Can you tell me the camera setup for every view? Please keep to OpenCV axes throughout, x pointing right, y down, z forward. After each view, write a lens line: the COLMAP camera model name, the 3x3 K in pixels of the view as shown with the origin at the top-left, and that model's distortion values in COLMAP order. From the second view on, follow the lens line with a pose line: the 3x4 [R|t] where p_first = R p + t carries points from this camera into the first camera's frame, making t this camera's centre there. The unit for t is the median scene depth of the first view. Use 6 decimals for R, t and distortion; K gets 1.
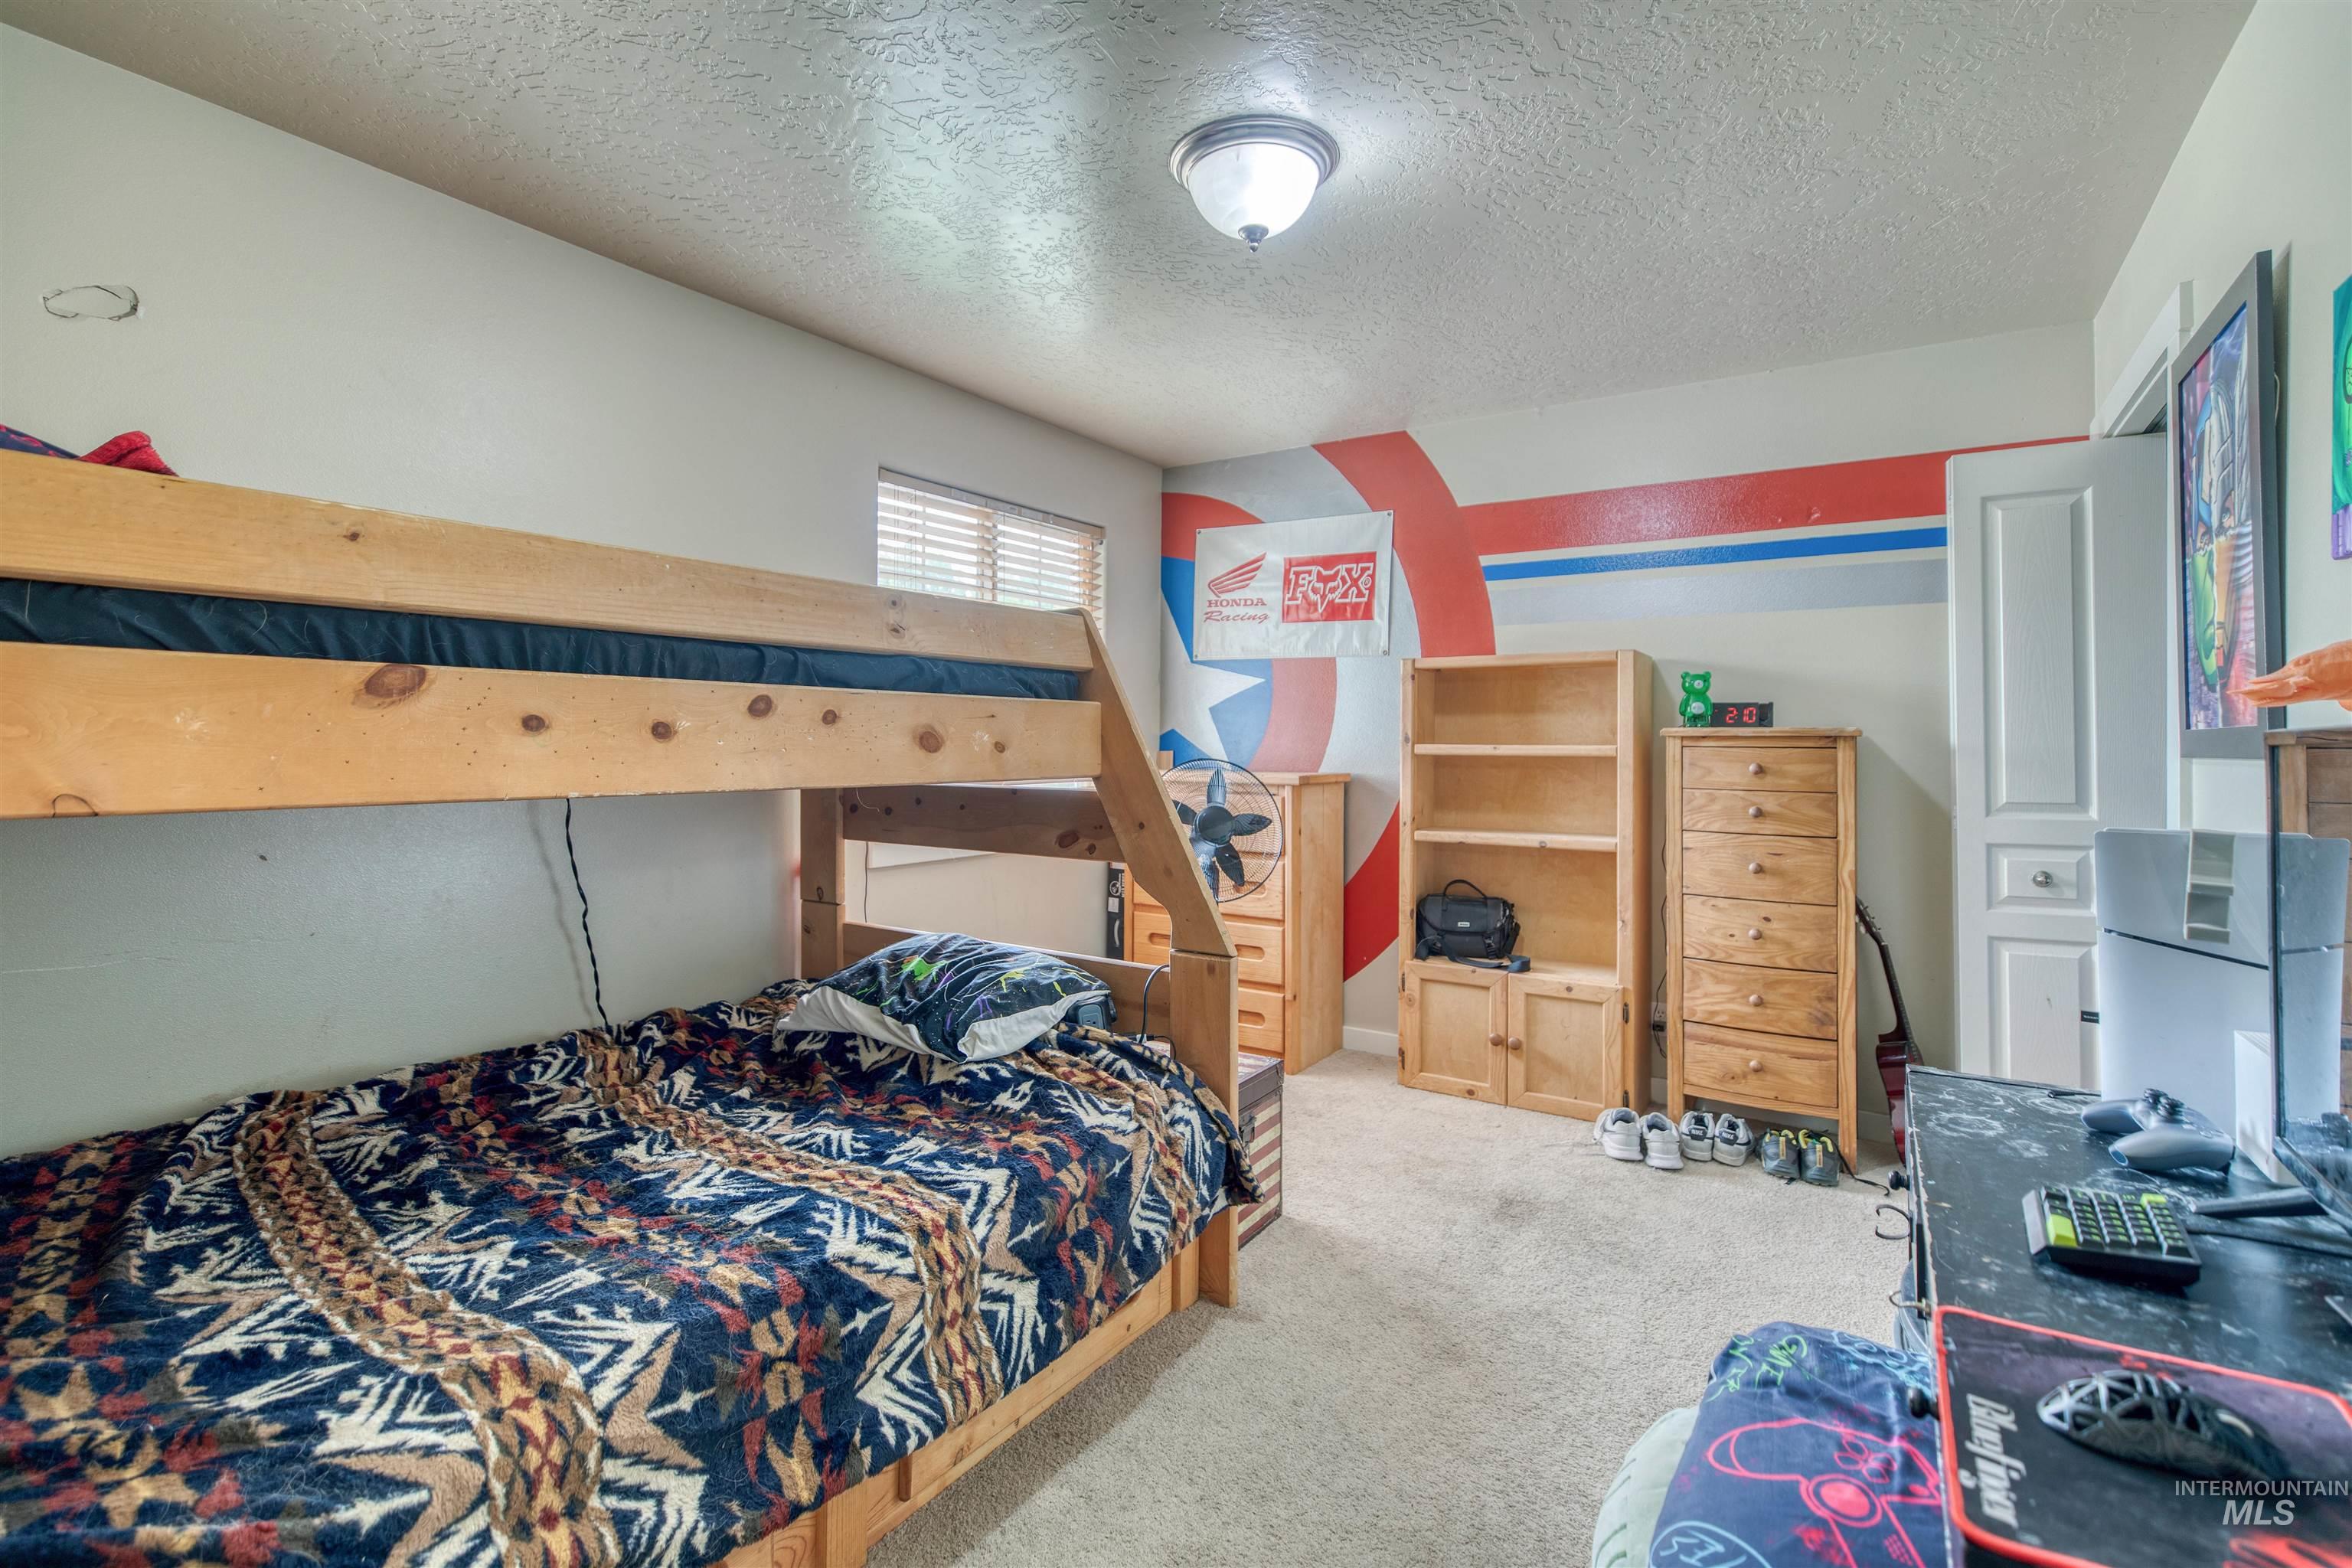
lens RADIAL K [[1057.8, 0, 1181.8], [0, 1057.8, 763.8], [0, 0, 1]] dist [0.004131, -0.000822]
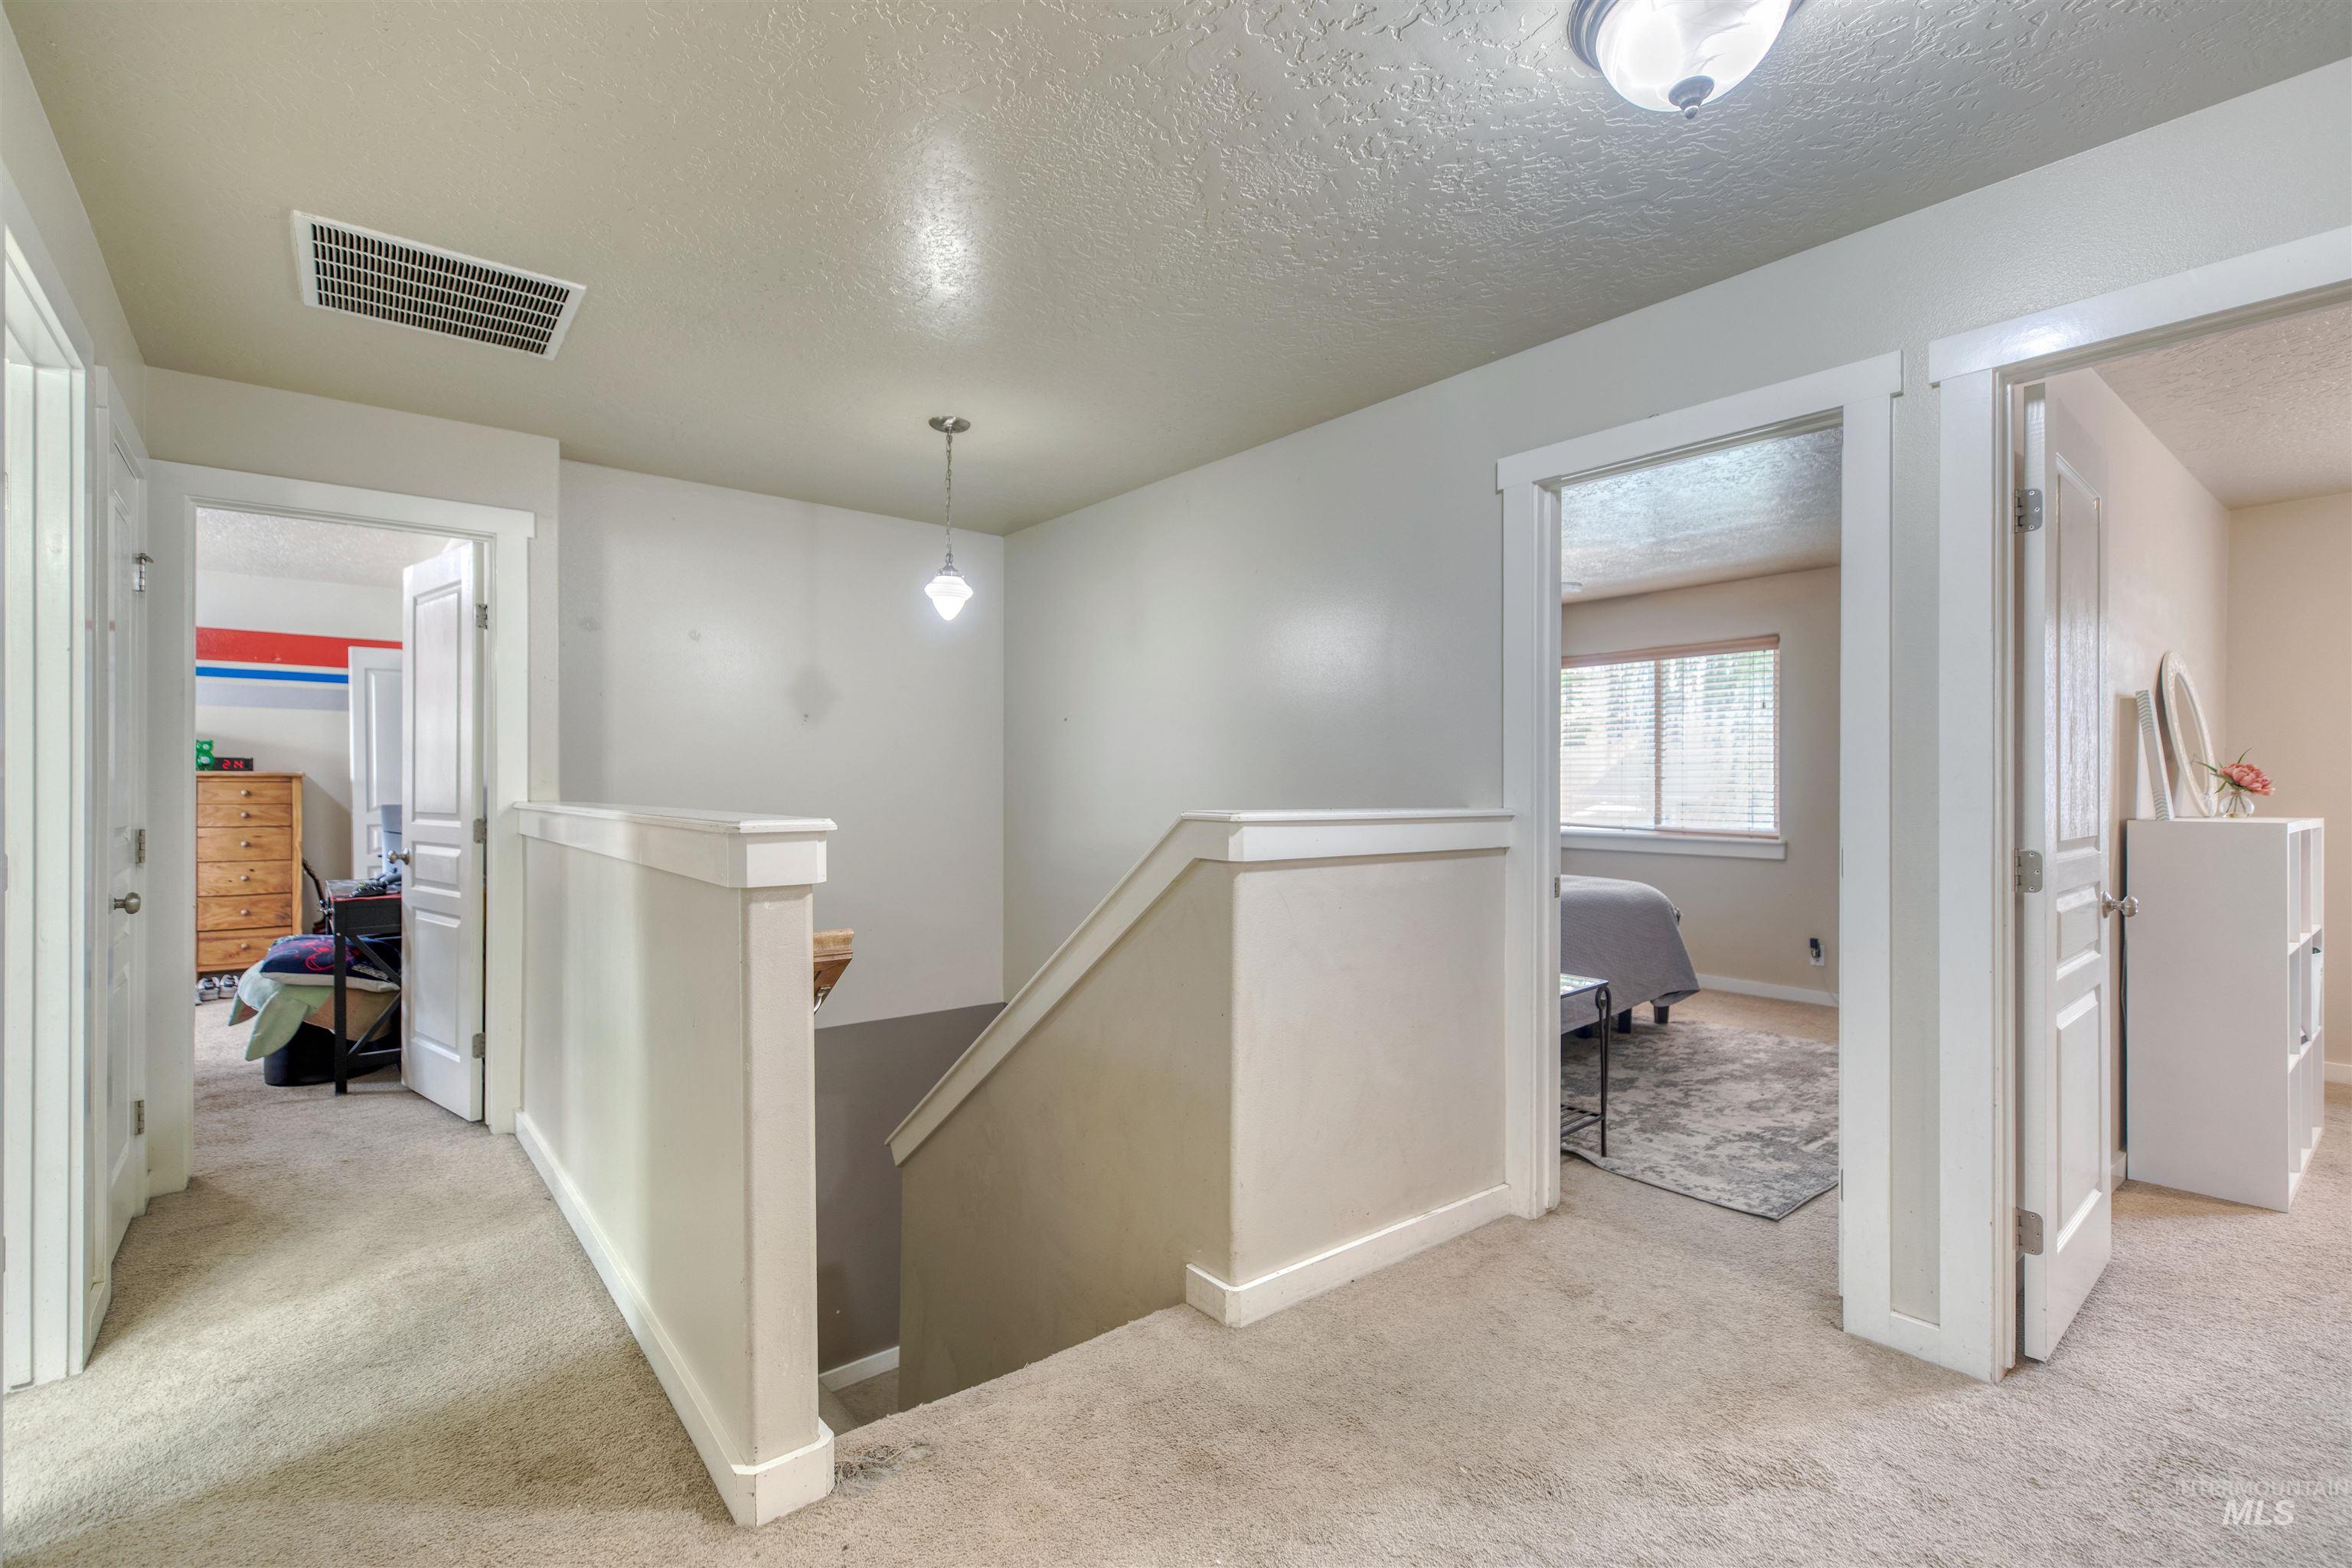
lens RADIAL K [[1048.6, 0, 1180.2], [0, 1048.6, 782.4], [0, 0, 1]] dist [0.004587, -0.000612]
pose [[0.291317, 0.000731, 0.956626, -0.753418], [0.004781, 0.999986, -0.002221, -0.002206], [-0.956614, 0.005220, 0.291310, -1.126482]]
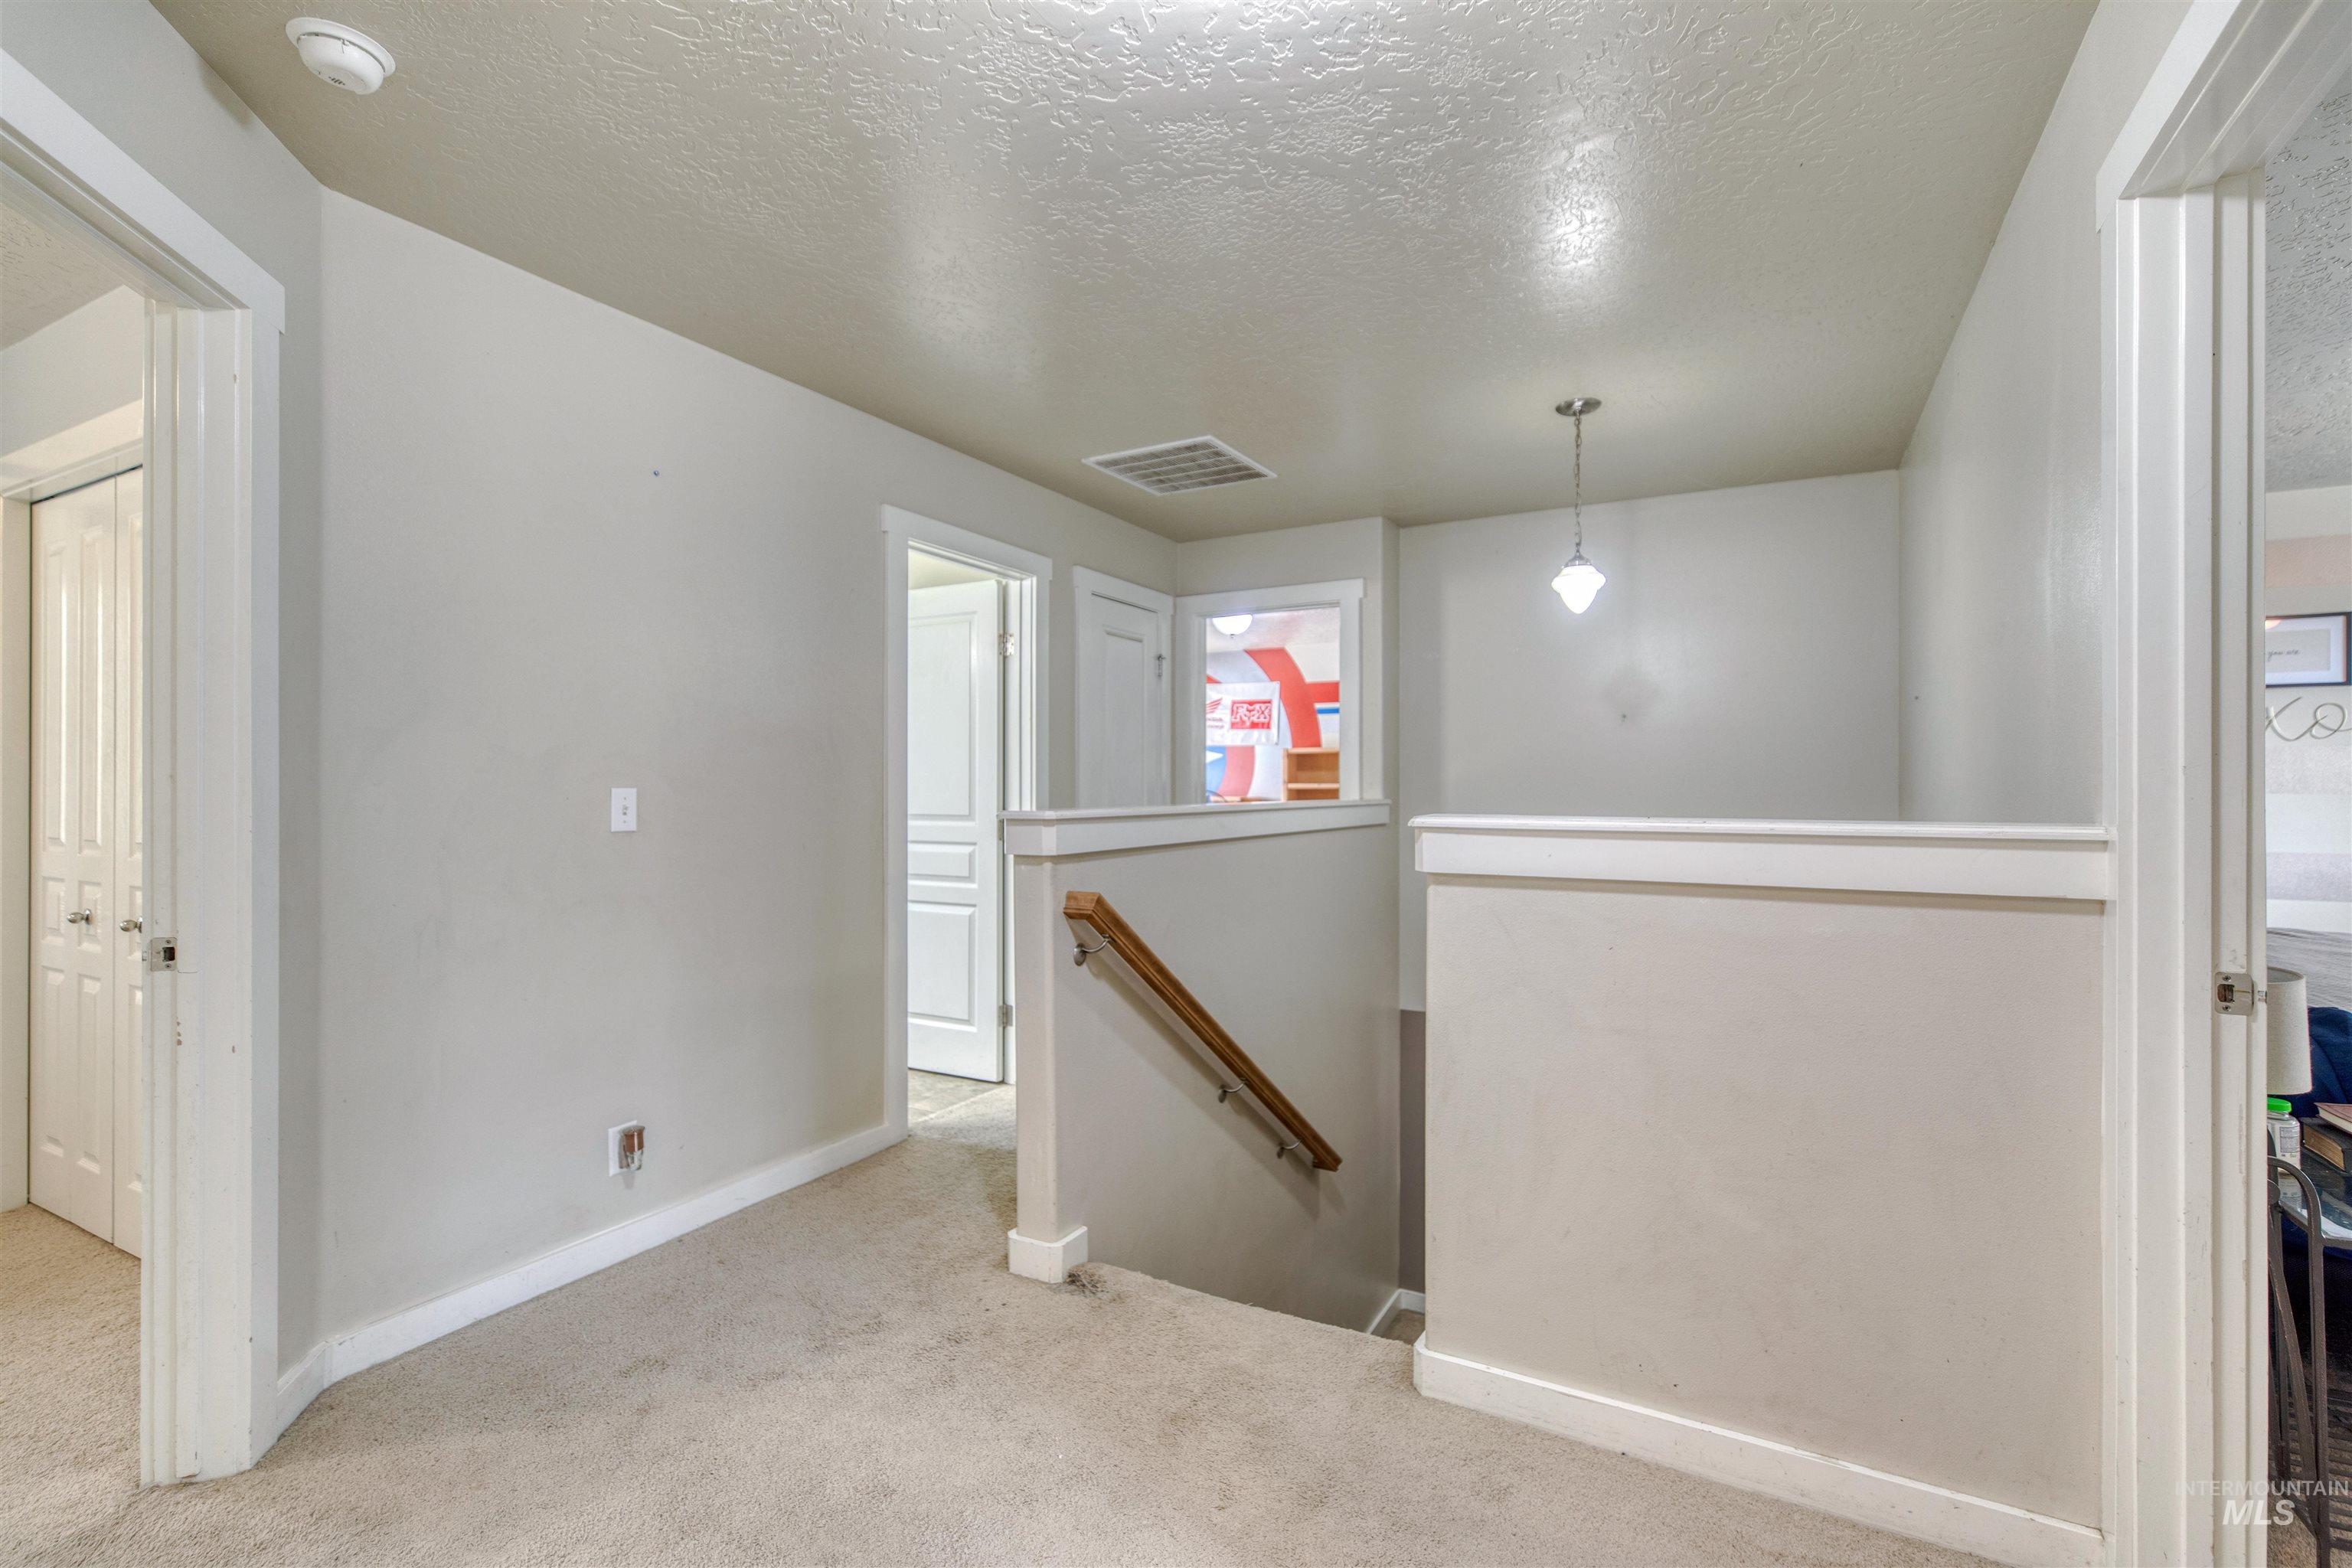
lens RADIAL K [[1048.6, 0, 1180.2], [0, 1048.6, 782.4], [0, 0, 1]] dist [0.004587, -0.000612]
pose [[0.995545, -0.003515, 0.094219, -0.287192], [0.004536, 0.999933, -0.010623, 0.002259], [-0.094175, 0.011004, 0.995495, -1.556320]]
